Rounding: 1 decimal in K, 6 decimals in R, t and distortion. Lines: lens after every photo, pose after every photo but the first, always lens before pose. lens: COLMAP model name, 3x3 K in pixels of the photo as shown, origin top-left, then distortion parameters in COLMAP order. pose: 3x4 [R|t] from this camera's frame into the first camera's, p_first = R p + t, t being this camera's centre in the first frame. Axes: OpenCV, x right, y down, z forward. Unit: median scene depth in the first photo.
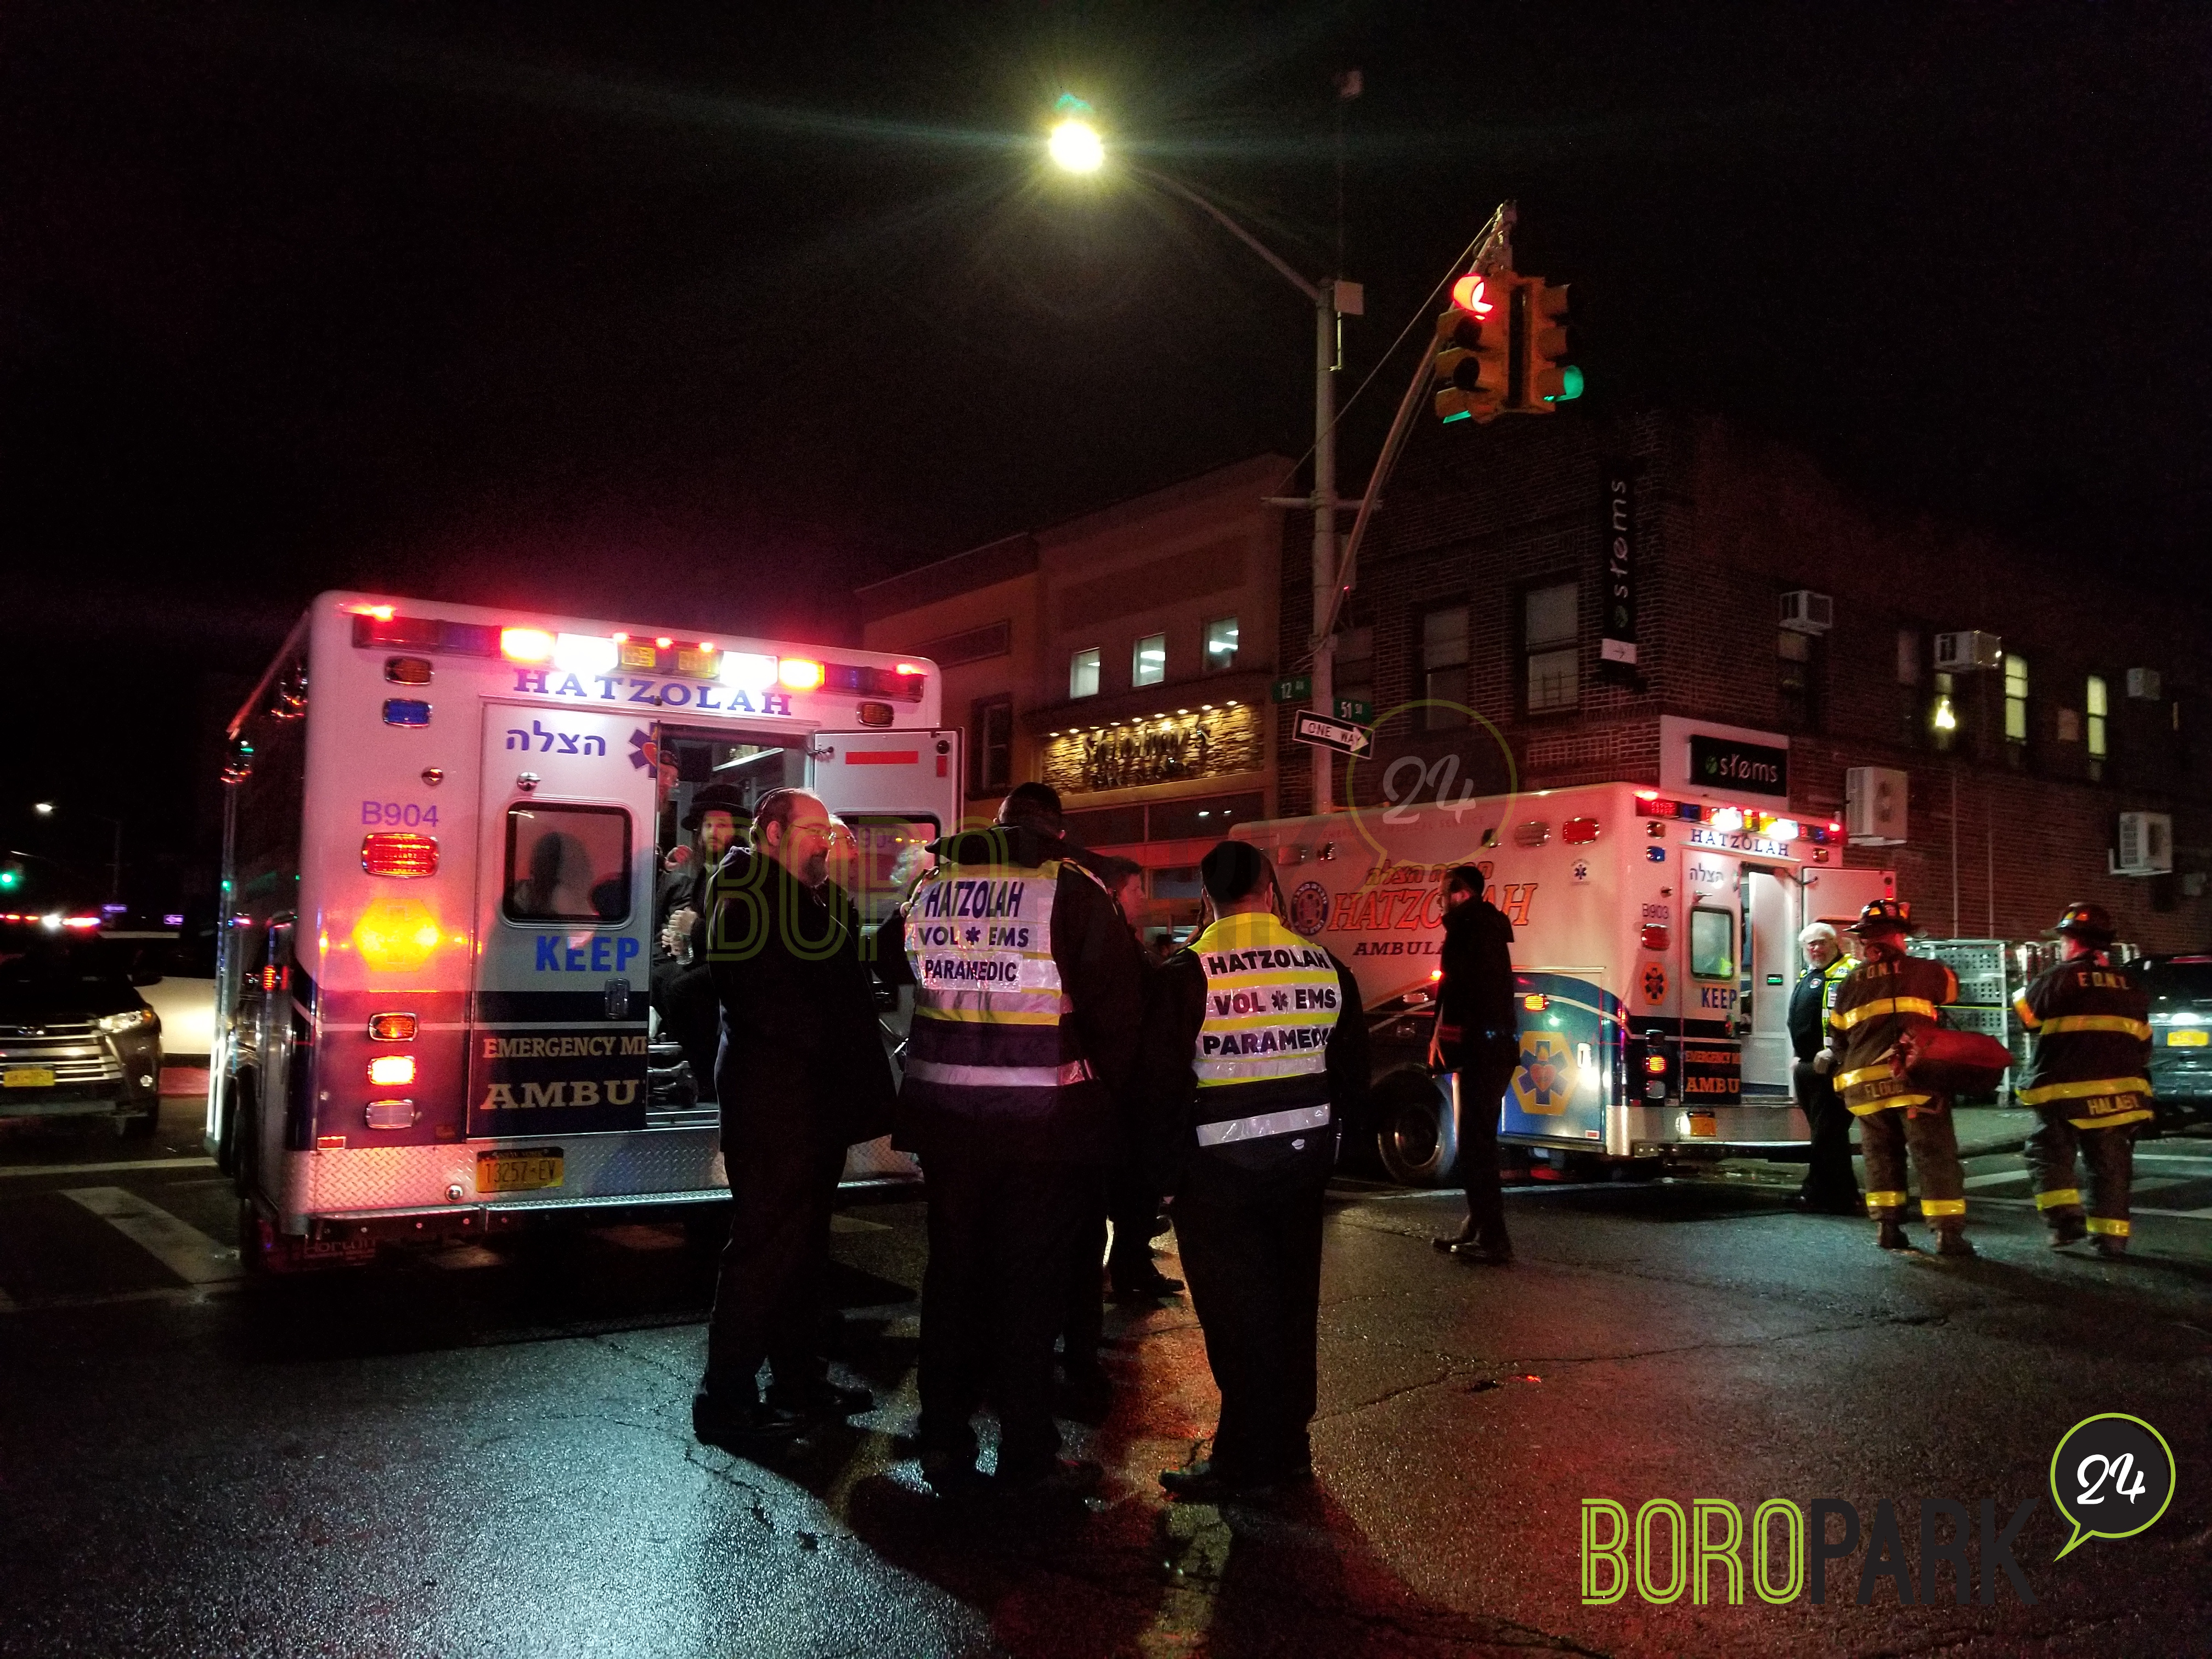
lens RADIAL K [[1731.7, 0, 1102.2], [0, 1731.7, 913.2], [0, 0, 1]] dist [0.063514, -0.131320]
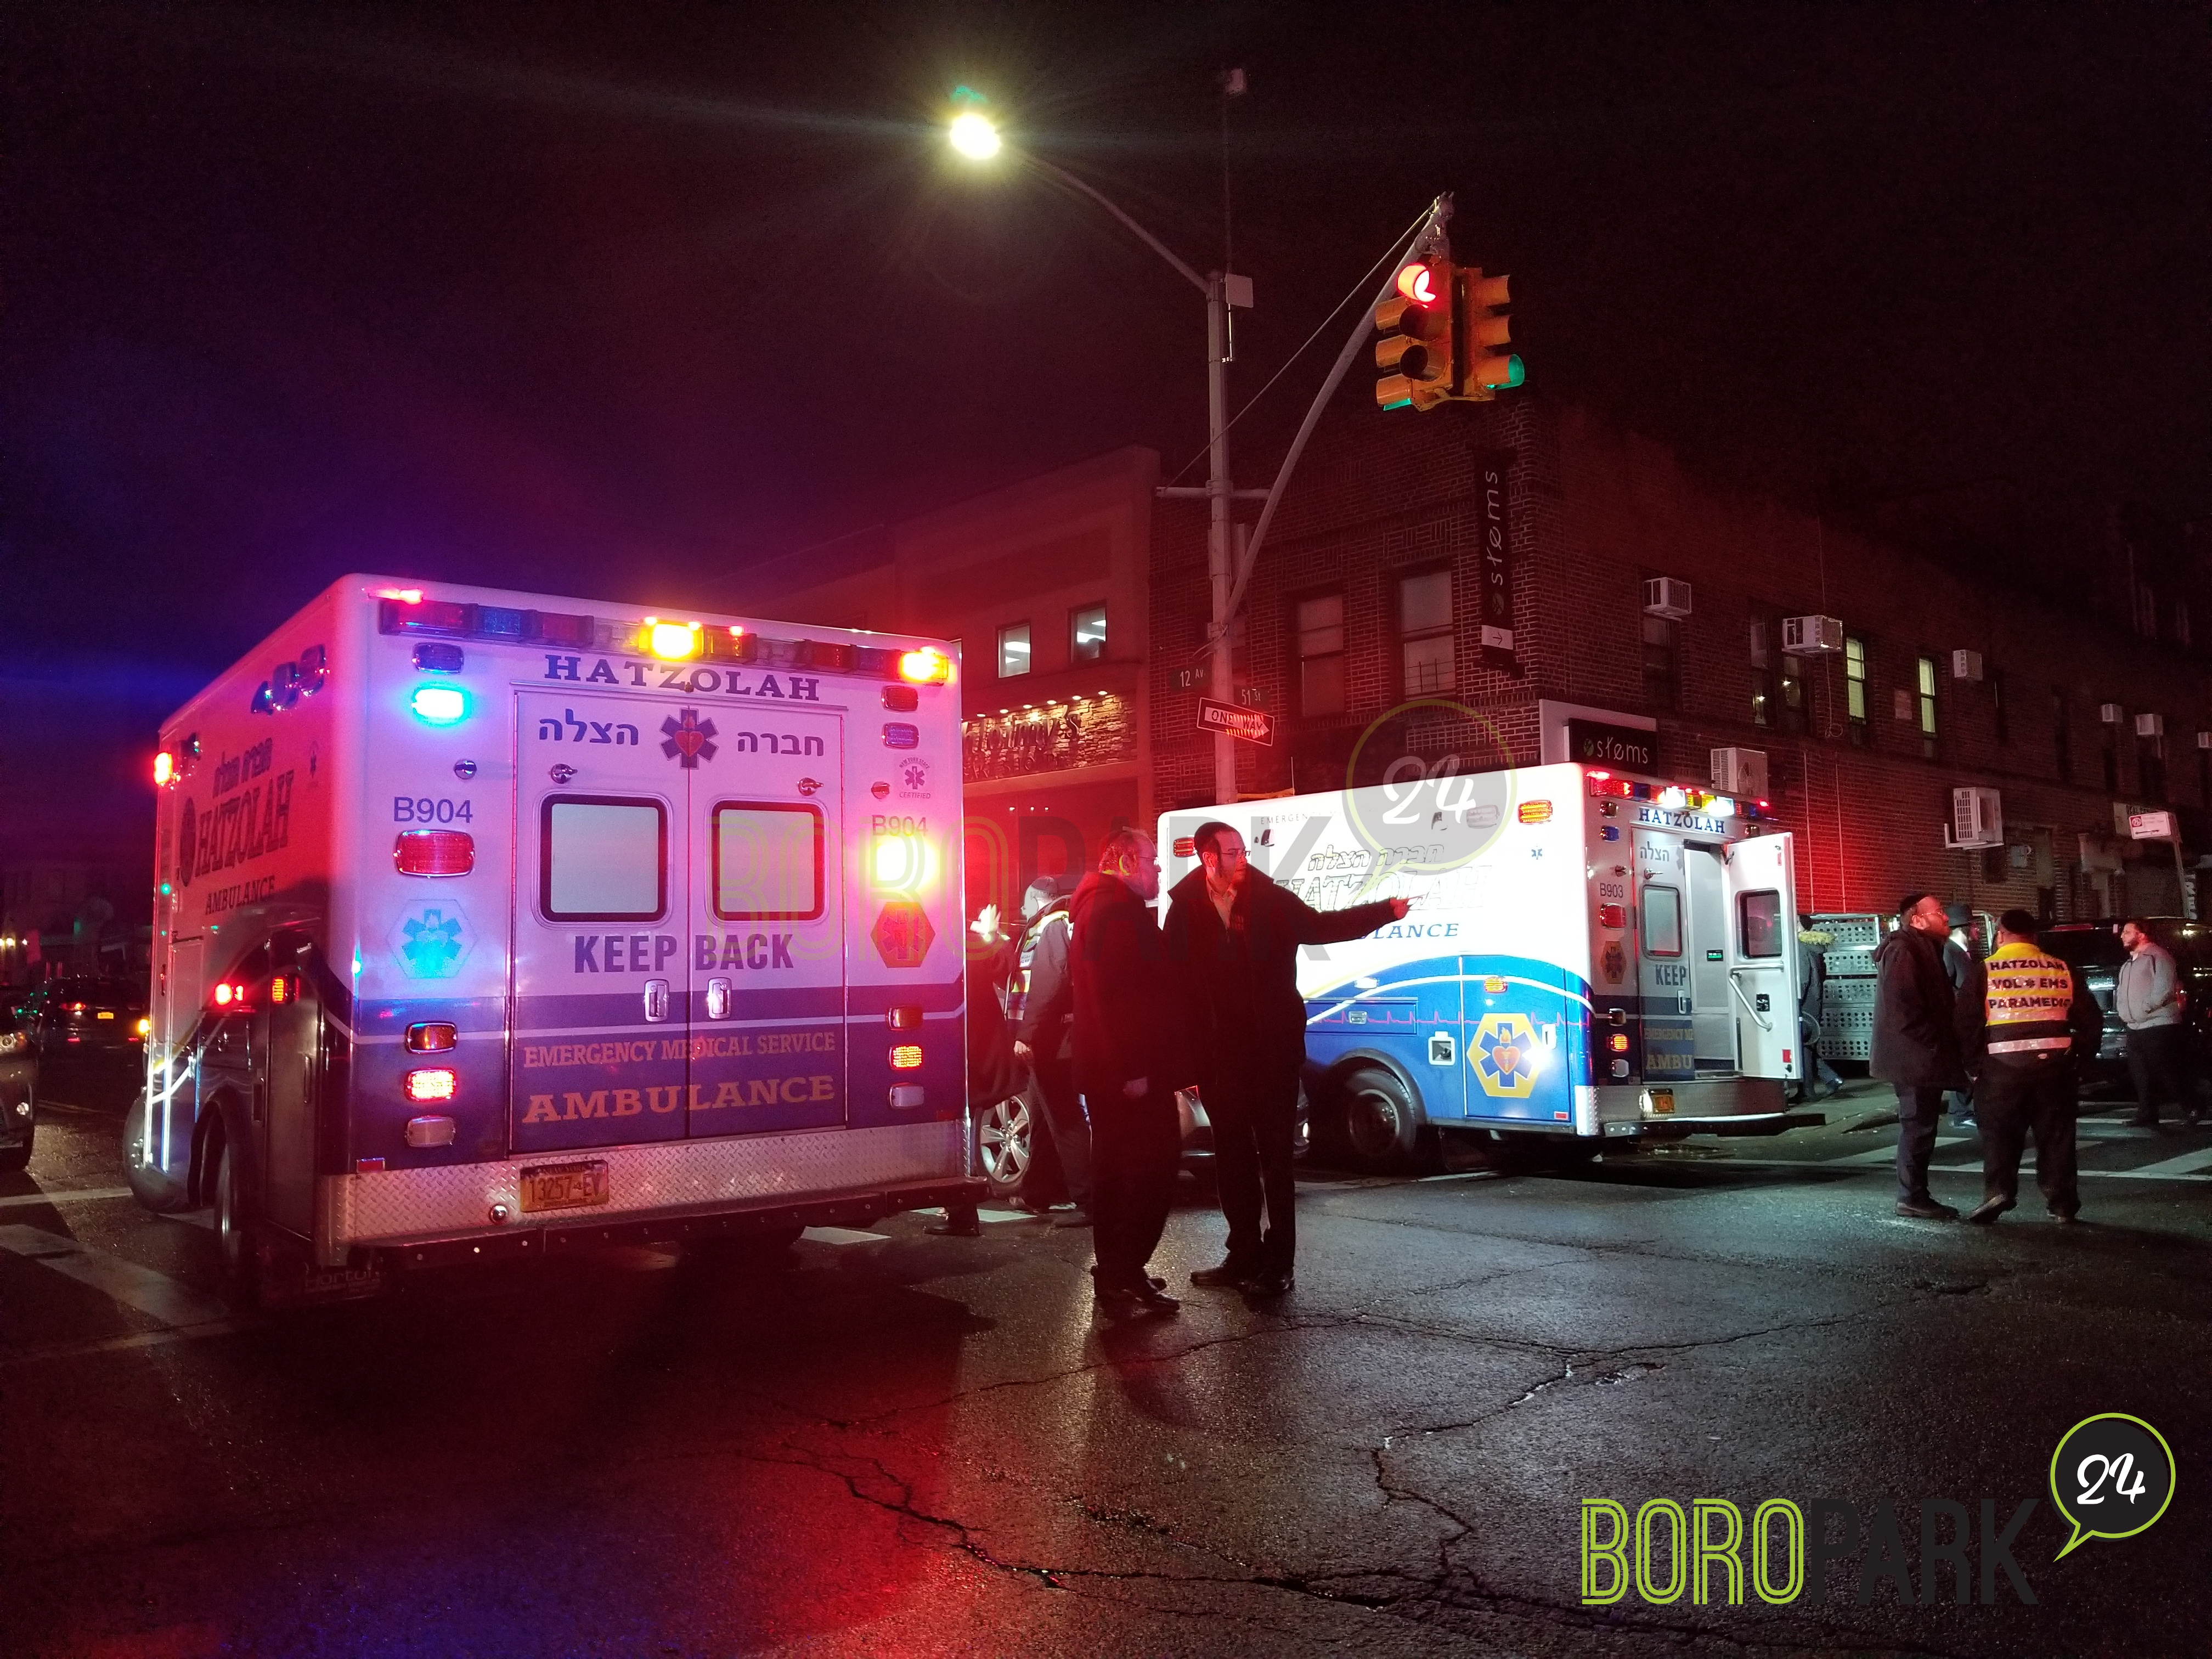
lens RADIAL K [[1741.6, 0, 1063.6], [0, 1741.6, 833.2], [0, 0, 1]] dist [0.036584, -0.002238]
pose [[0.995921, -0.018307, 0.088347, -0.055238], [0.022069, 0.998883, -0.041793, 0.000900], [-0.087483, 0.043573, 0.995213, 0.013683]]
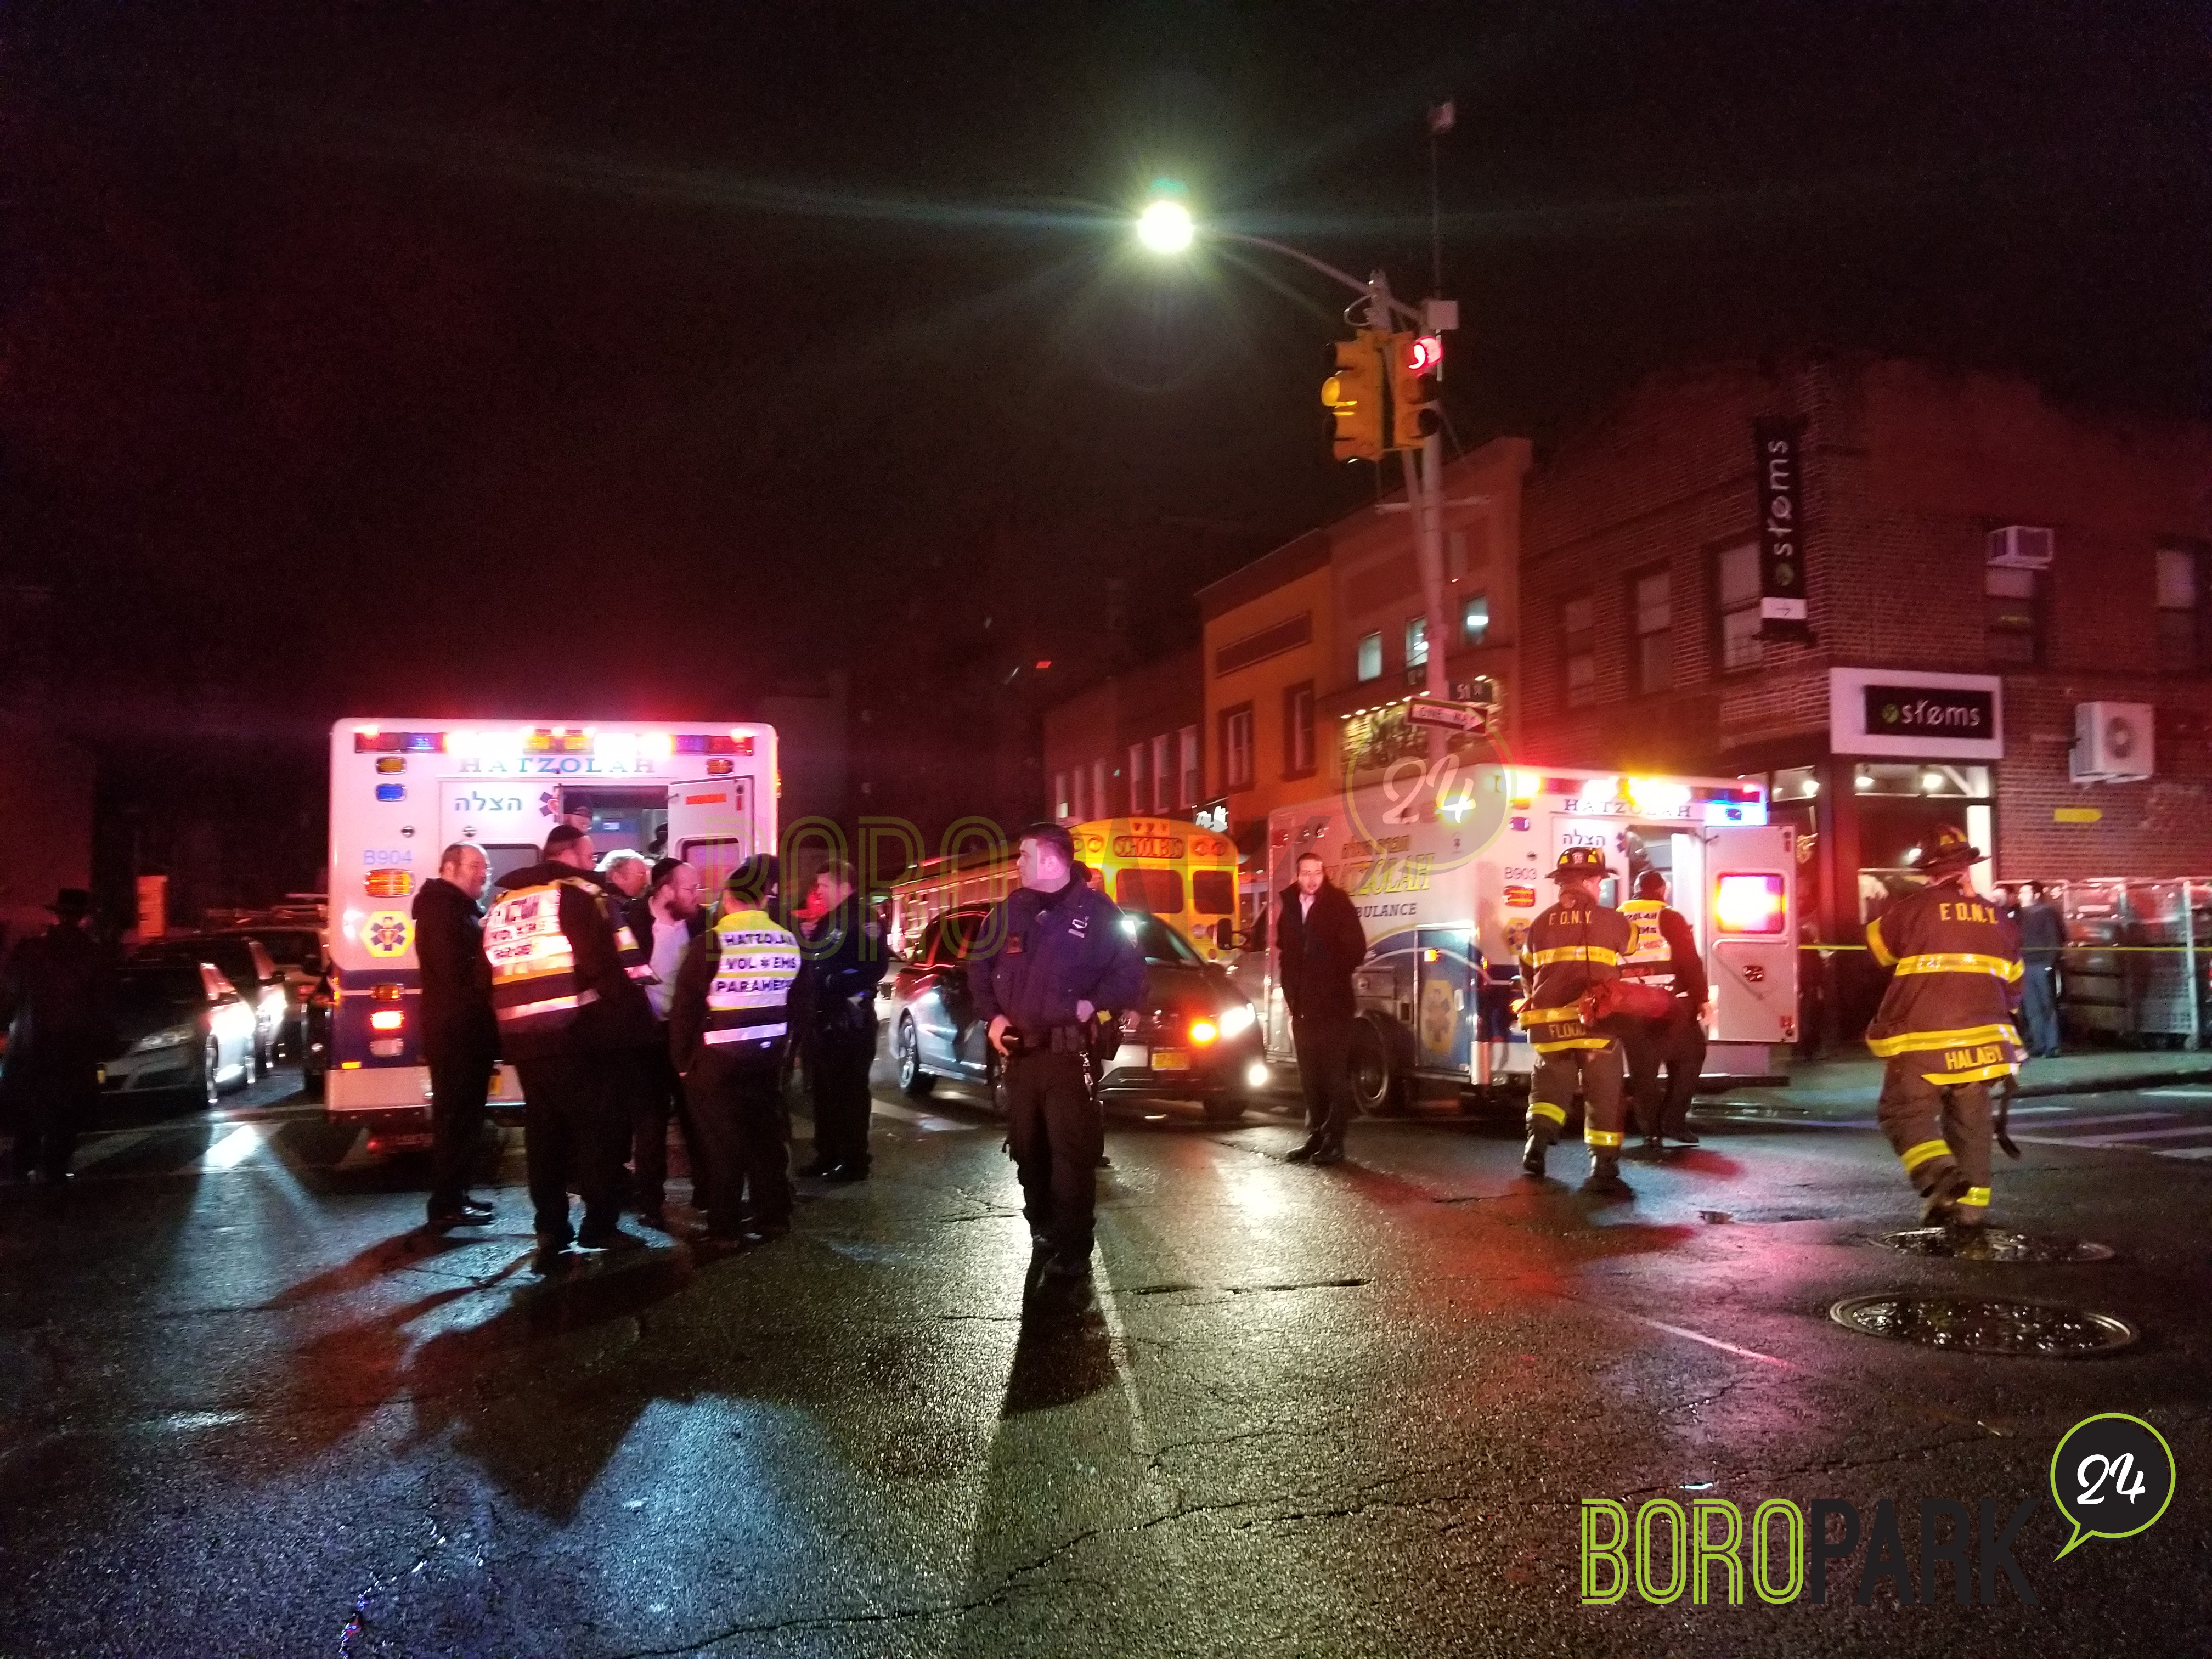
lens RADIAL K [[1731.7, 0, 1102.2], [0, 1731.7, 913.2], [0, 0, 1]] dist [0.063514, -0.131320]
pose [[0.951860, -0.035000, -0.304527, 0.257070], [0.040132, 0.999138, 0.010609, 0.001074], [0.303893, -0.022320, 0.952445, -0.113244]]
